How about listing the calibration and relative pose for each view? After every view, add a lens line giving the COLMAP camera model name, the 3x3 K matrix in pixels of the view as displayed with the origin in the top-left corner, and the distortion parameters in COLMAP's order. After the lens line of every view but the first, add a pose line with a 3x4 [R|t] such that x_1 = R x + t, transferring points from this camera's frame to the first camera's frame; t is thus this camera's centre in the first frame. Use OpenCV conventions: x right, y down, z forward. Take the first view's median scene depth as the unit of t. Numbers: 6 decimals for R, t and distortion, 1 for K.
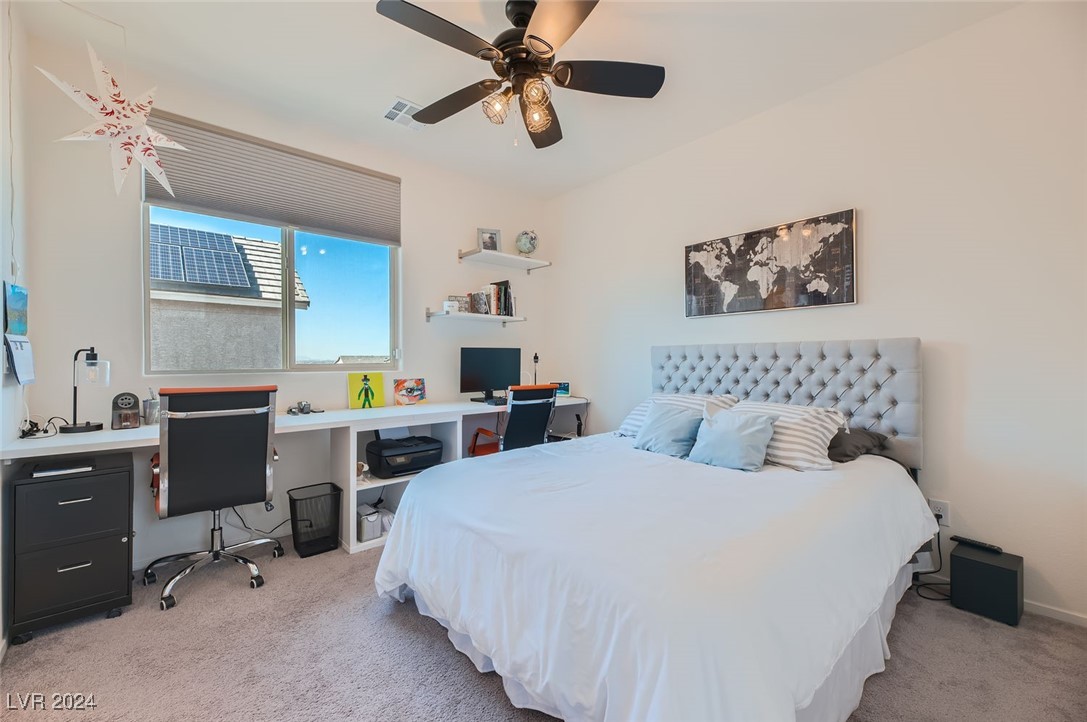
lens RADIAL K [[432.6, 0, 543.1], [0, 432.6, 352.9], [0, 0, 1]] dist [-0.000741, 0.000028]
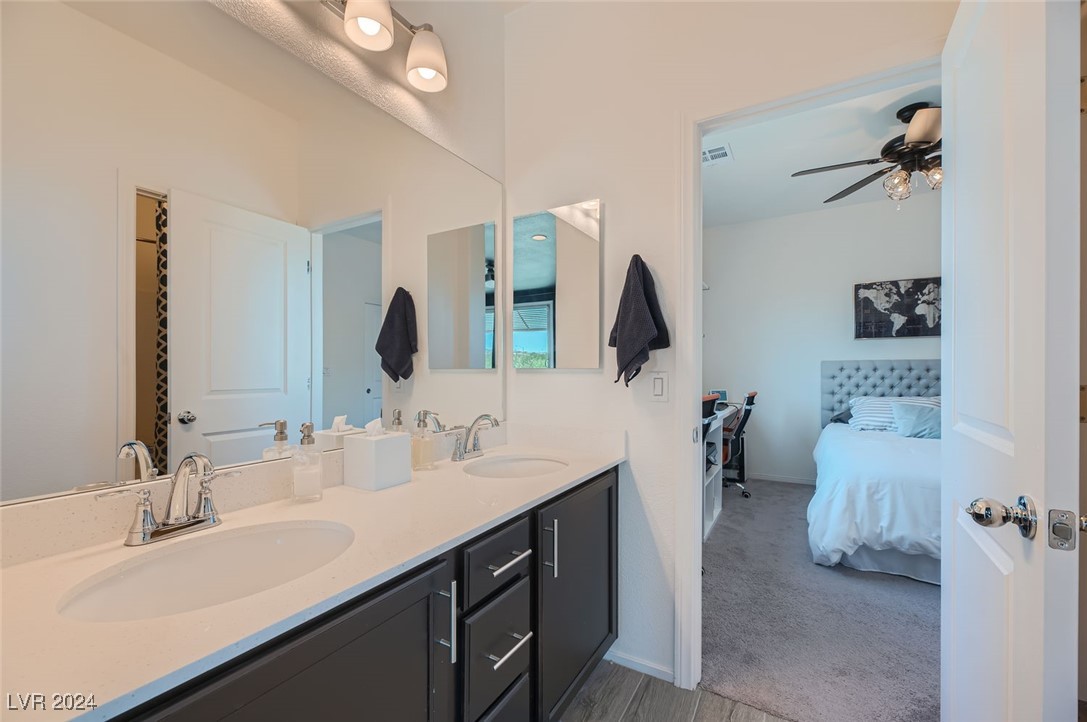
lens RADIAL K [[432.6, 0, 538.3], [0, 432.6, 365.7], [0, 0, 1]] dist [-0.000741, 0.000028]
pose [[0.954336, -0.002355, 0.298726, -1.044676], [-0.000238, 0.999963, 0.008644, -0.012940], [-0.298735, -0.008320, 0.954300, 0.039539]]
